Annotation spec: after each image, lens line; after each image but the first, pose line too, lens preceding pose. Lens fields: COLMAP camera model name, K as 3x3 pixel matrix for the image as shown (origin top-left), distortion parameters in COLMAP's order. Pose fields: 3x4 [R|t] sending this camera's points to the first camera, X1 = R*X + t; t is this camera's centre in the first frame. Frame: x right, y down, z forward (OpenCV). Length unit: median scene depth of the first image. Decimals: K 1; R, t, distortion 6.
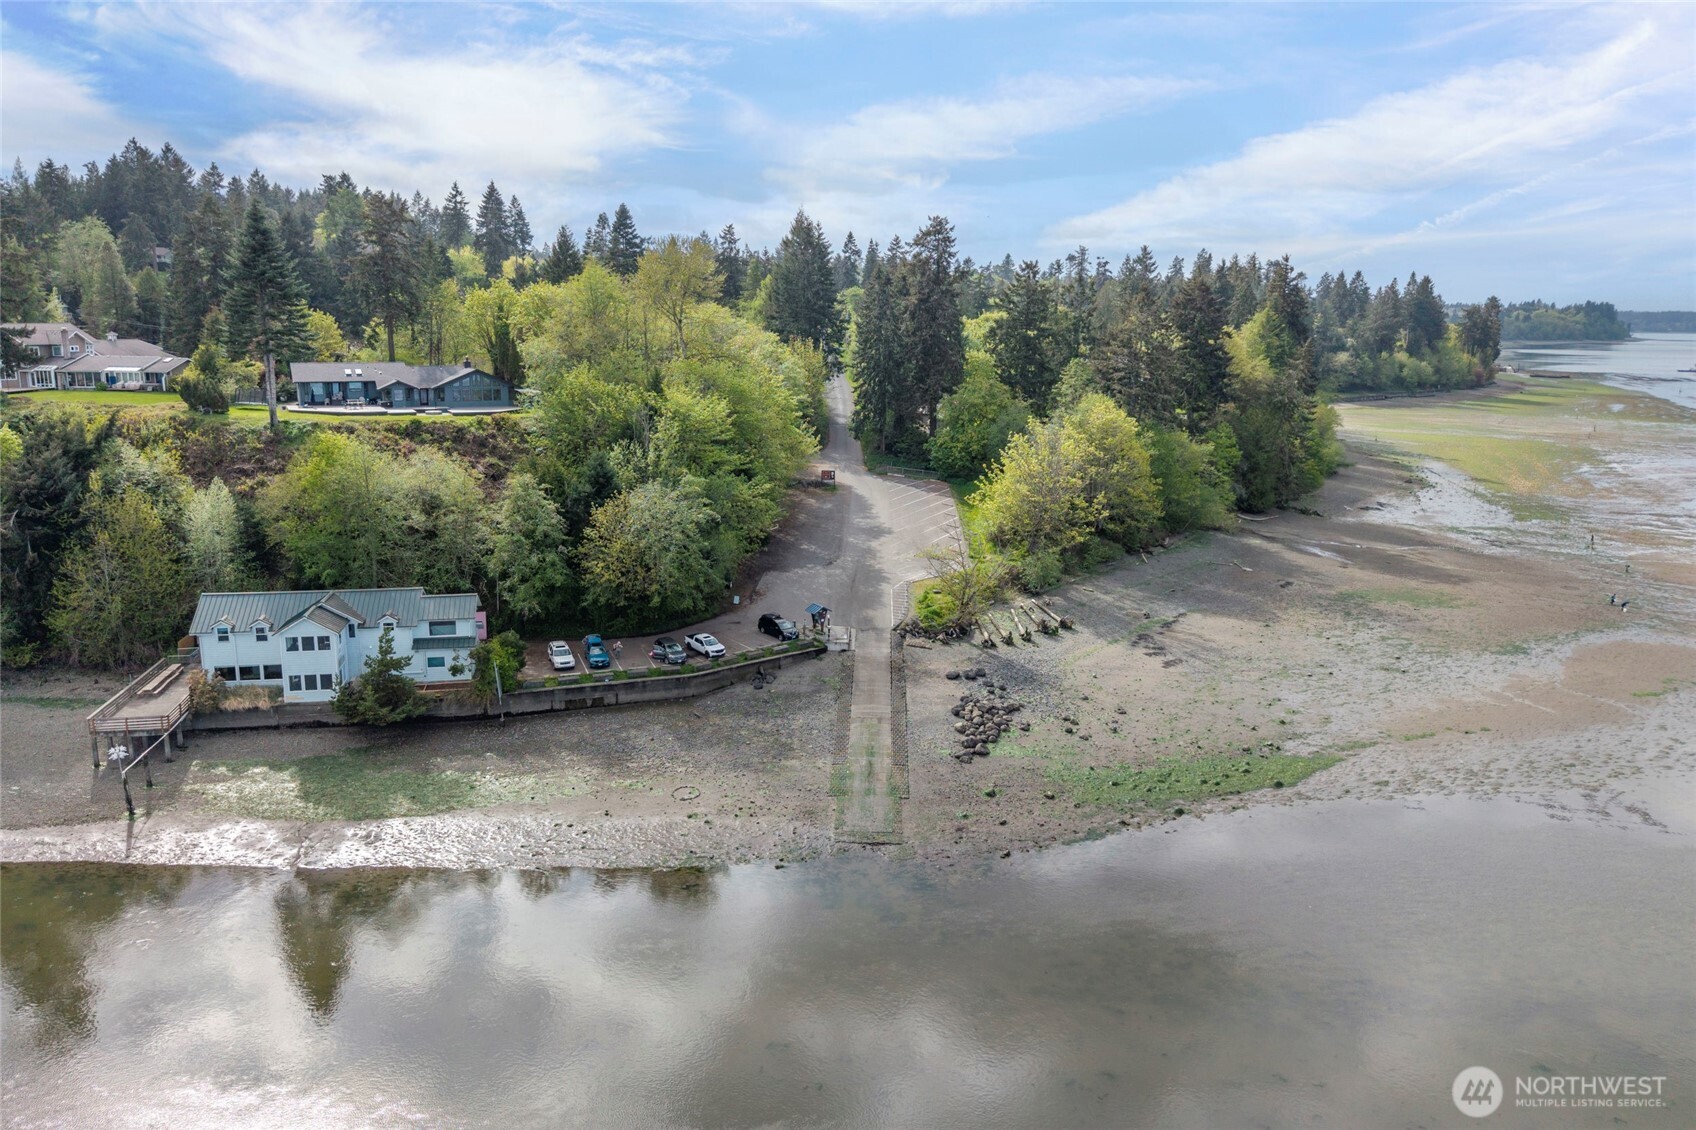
lens RADIAL K [[1150.4, 0, 823.8], [0, 1150.4, 564.4], [0, 0, 1]] dist [0.039495, -0.042392]
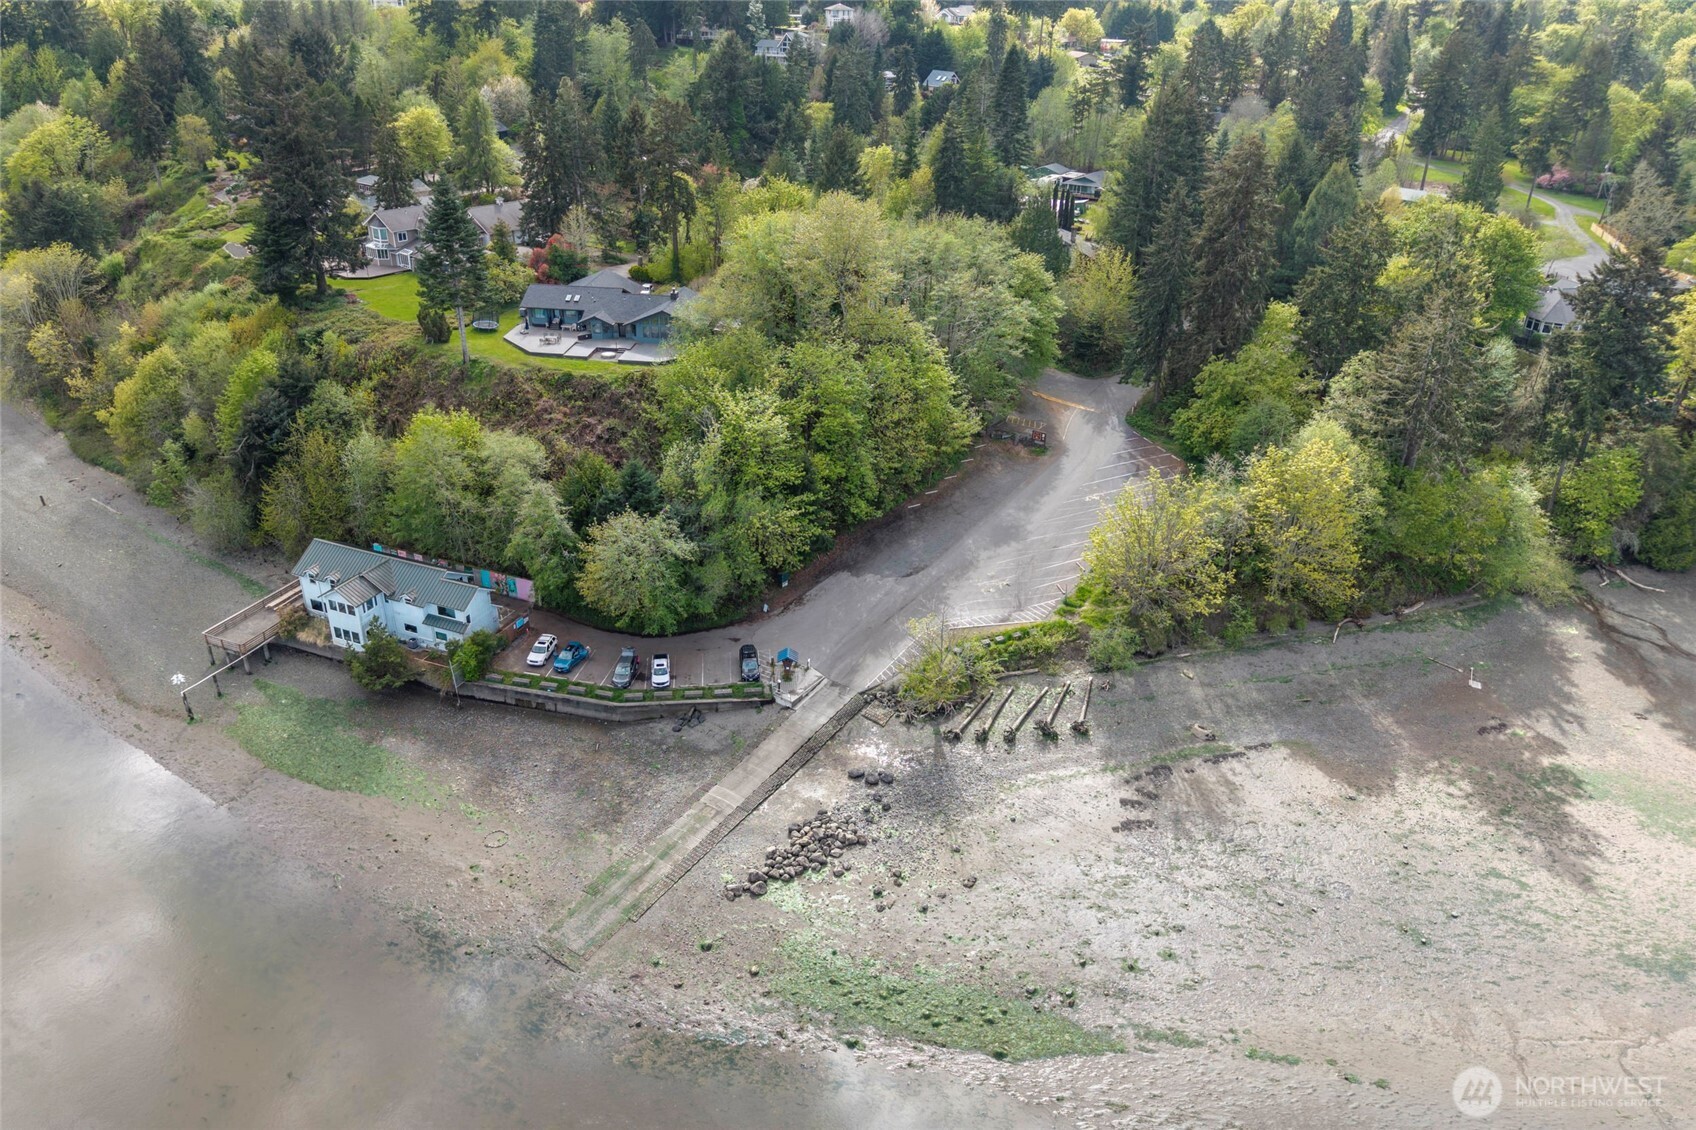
lens RADIAL K [[1150.4, 0, 823.8], [0, 1150.4, 564.4], [0, 0, 1]] dist [0.039495, -0.042392]
pose [[0.836891, 0.253480, -0.485140, 0.559541], [-0.121420, 0.950200, 0.287012, -0.377474], [0.533733, -0.181292, 0.825992, 0.224897]]
